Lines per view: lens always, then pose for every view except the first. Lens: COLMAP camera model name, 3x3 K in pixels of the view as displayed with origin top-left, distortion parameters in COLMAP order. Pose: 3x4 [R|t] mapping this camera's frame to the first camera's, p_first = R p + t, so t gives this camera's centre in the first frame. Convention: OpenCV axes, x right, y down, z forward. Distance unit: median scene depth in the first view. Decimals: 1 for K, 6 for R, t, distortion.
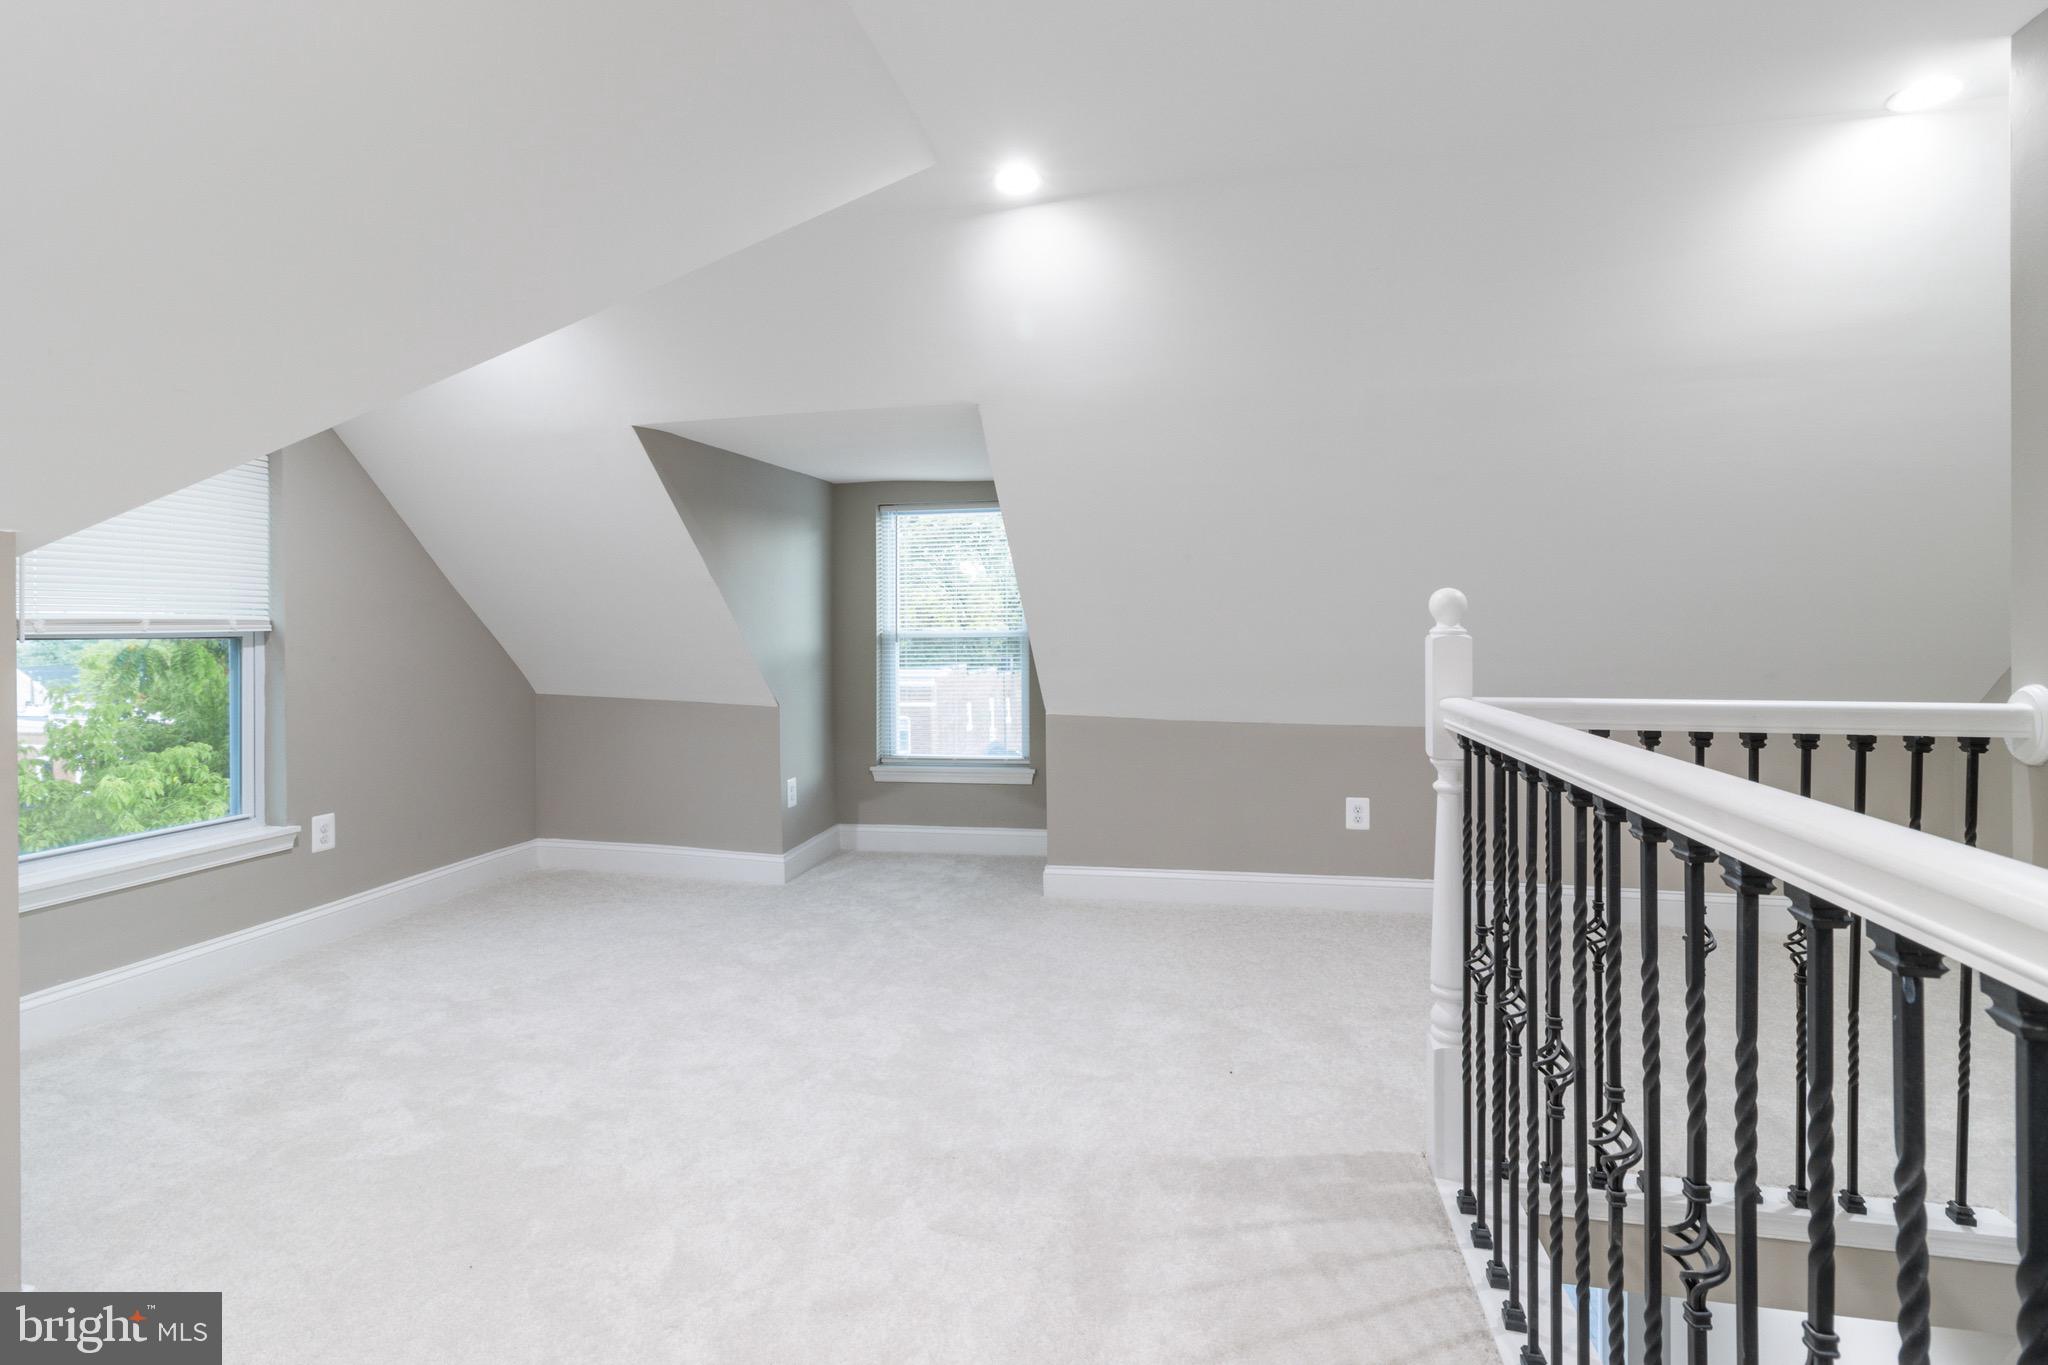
lens RADIAL K [[951.1, 0, 1041.5], [0, 951.1, 635.4], [0, 0, 1]] dist [0.003799, -0.000995]
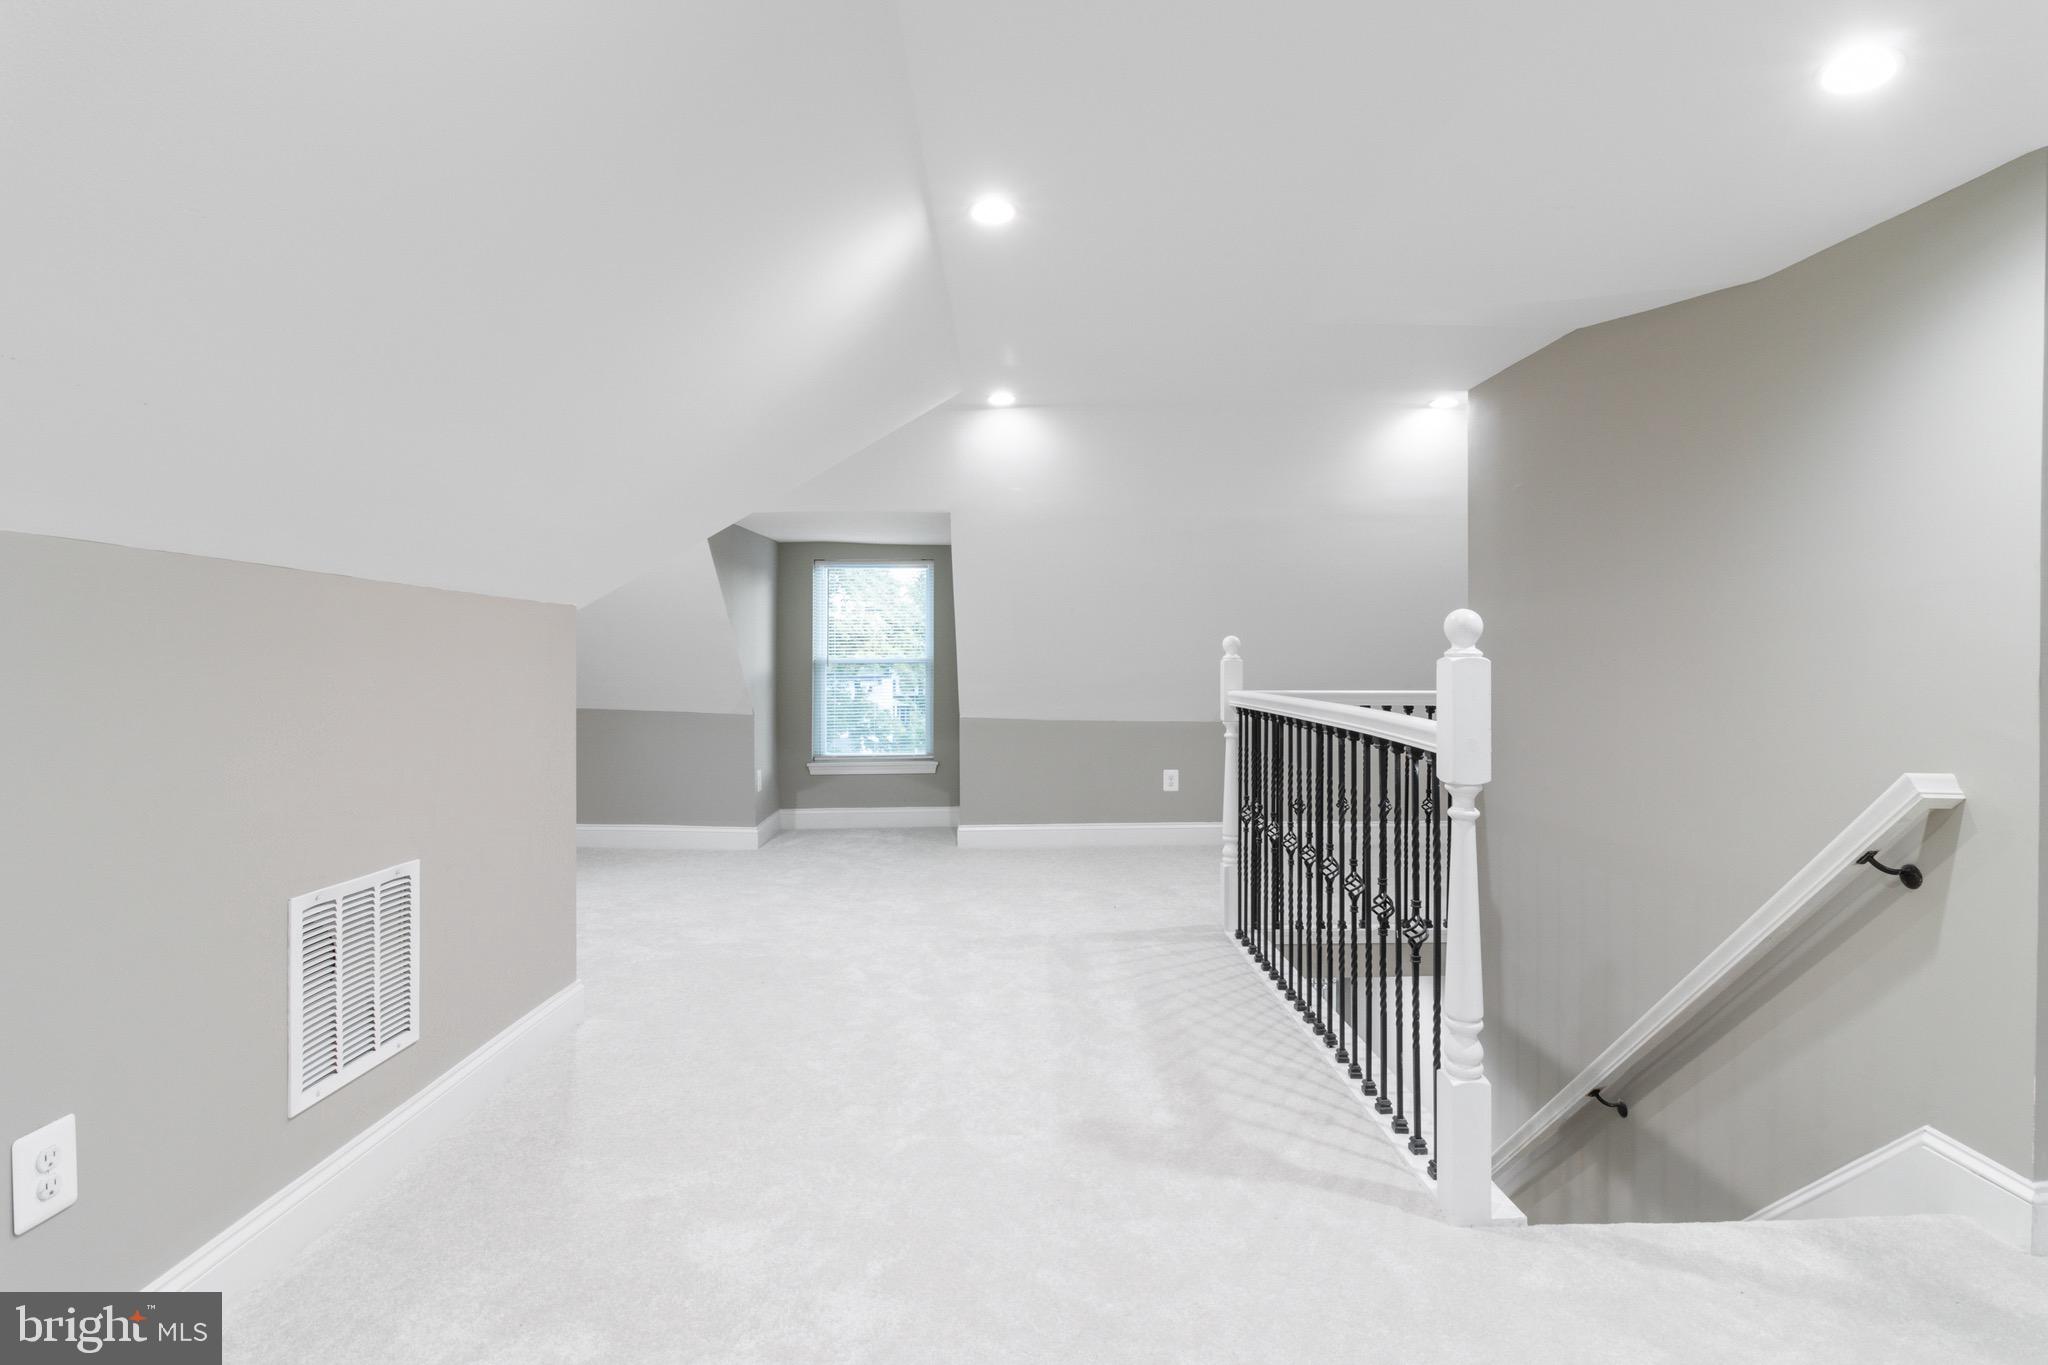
lens RADIAL K [[1037.5, 0, 1023.4], [0, 1037.5, 666.9], [0, 0, 1]] dist [-0.000464, 0.000041]
pose [[0.976543, 0.000398, 0.215320, -0.276897], [-0.000745, 0.999999, 0.001533, 0.007395], [-0.215319, -0.001657, 0.976542, -0.611024]]
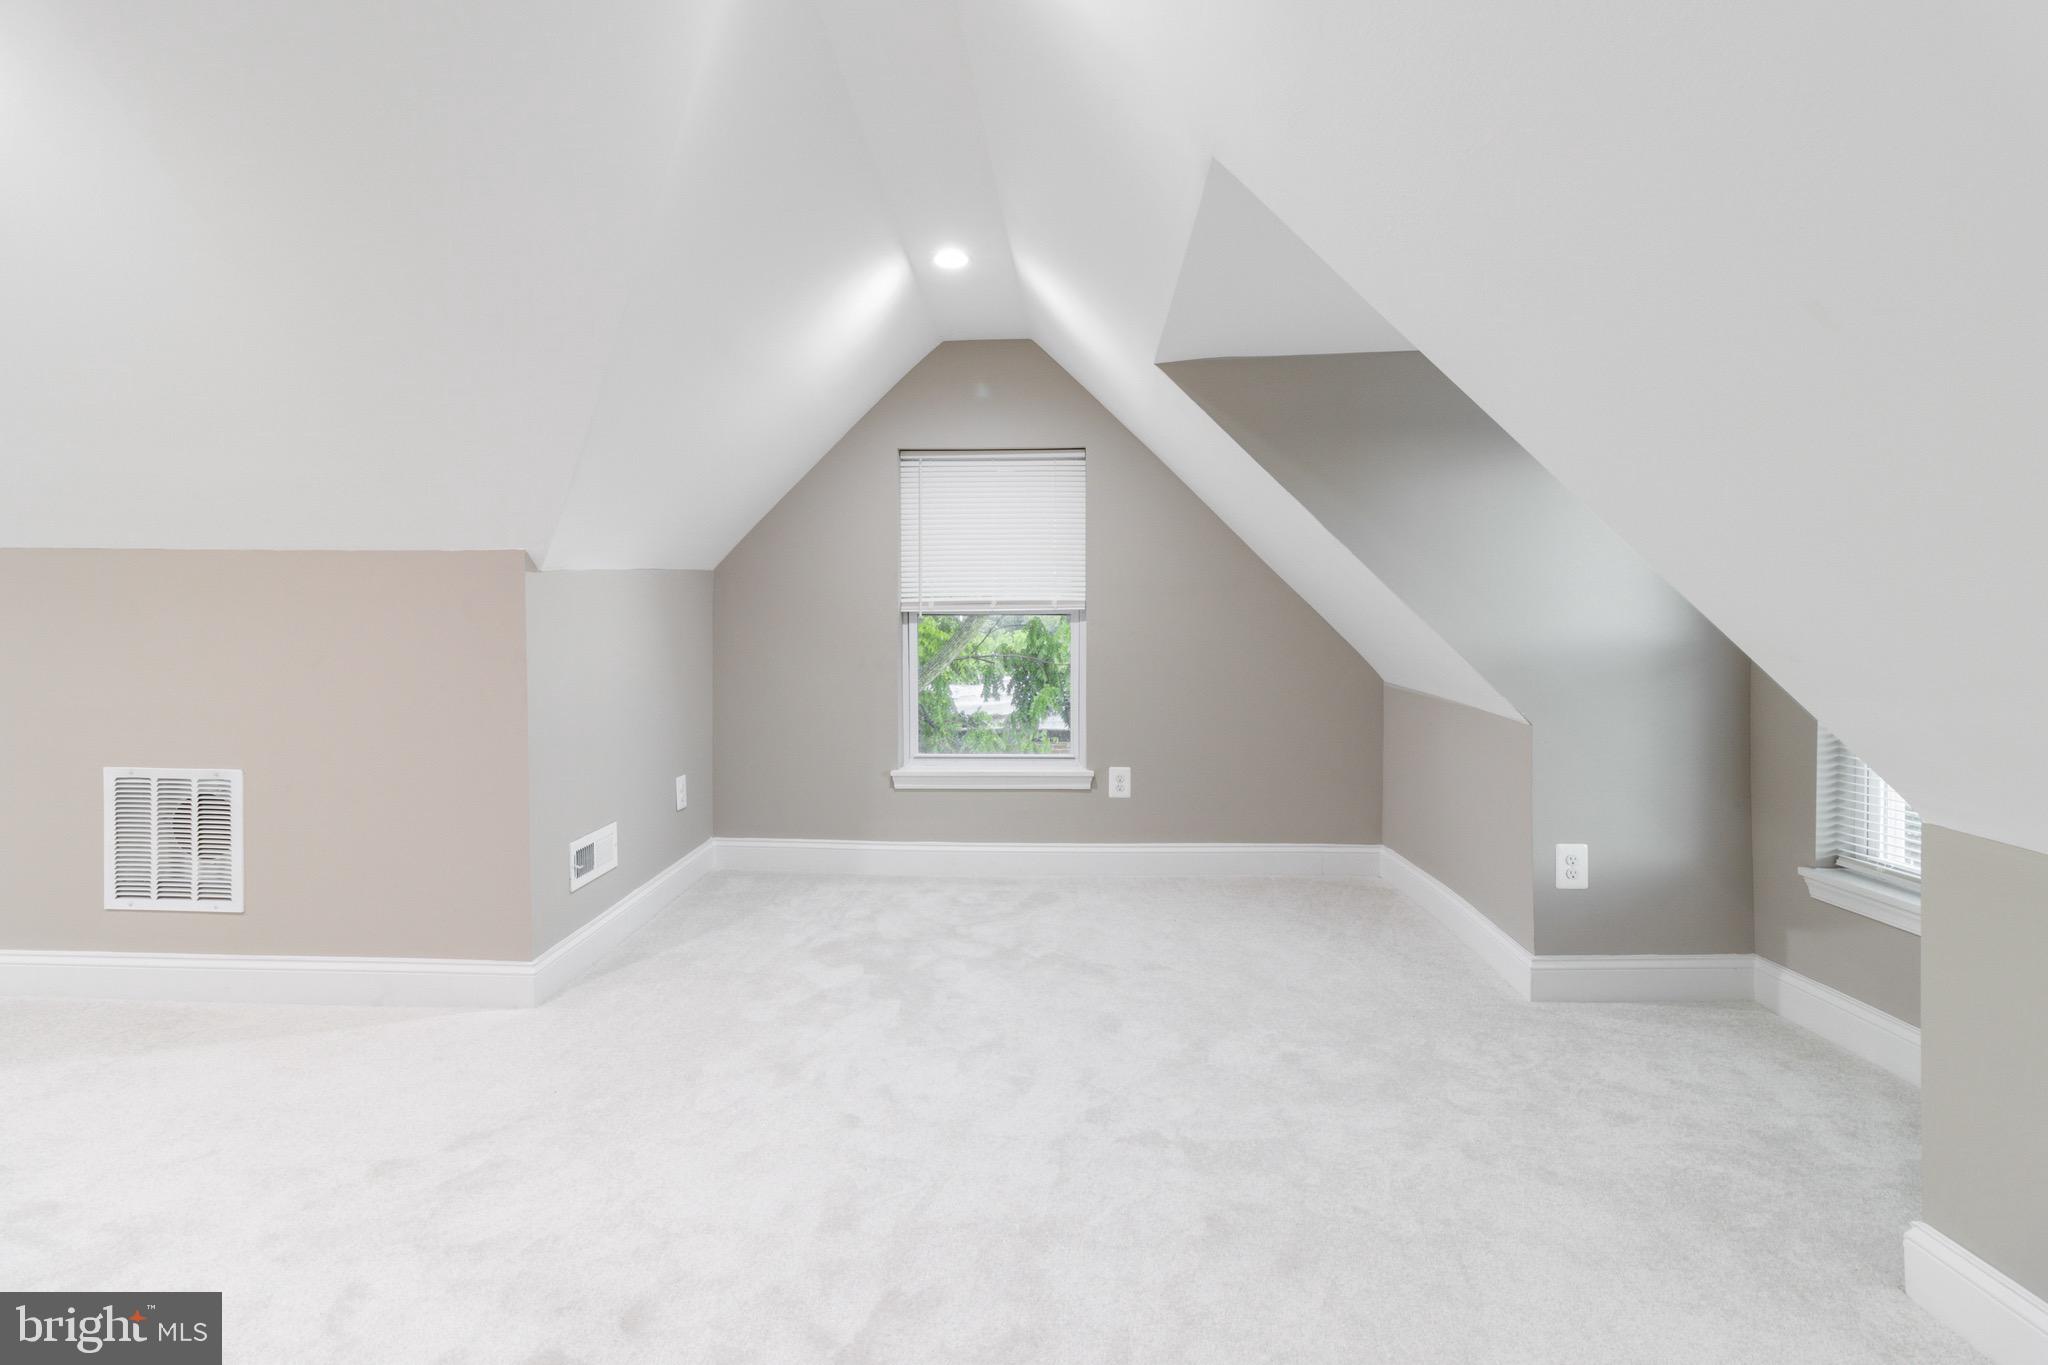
lens RADIAL K [[951.1, 0, 1007.0], [0, 951.1, 646.6], [0, 0, 1]] dist [0.003799, -0.000995]
pose [[0.159718, 0.035119, -0.986538, 0.372890], [-0.007416, 0.999381, 0.034376, 0.001953], [0.987135, 0.001826, 0.159880, 0.682193]]
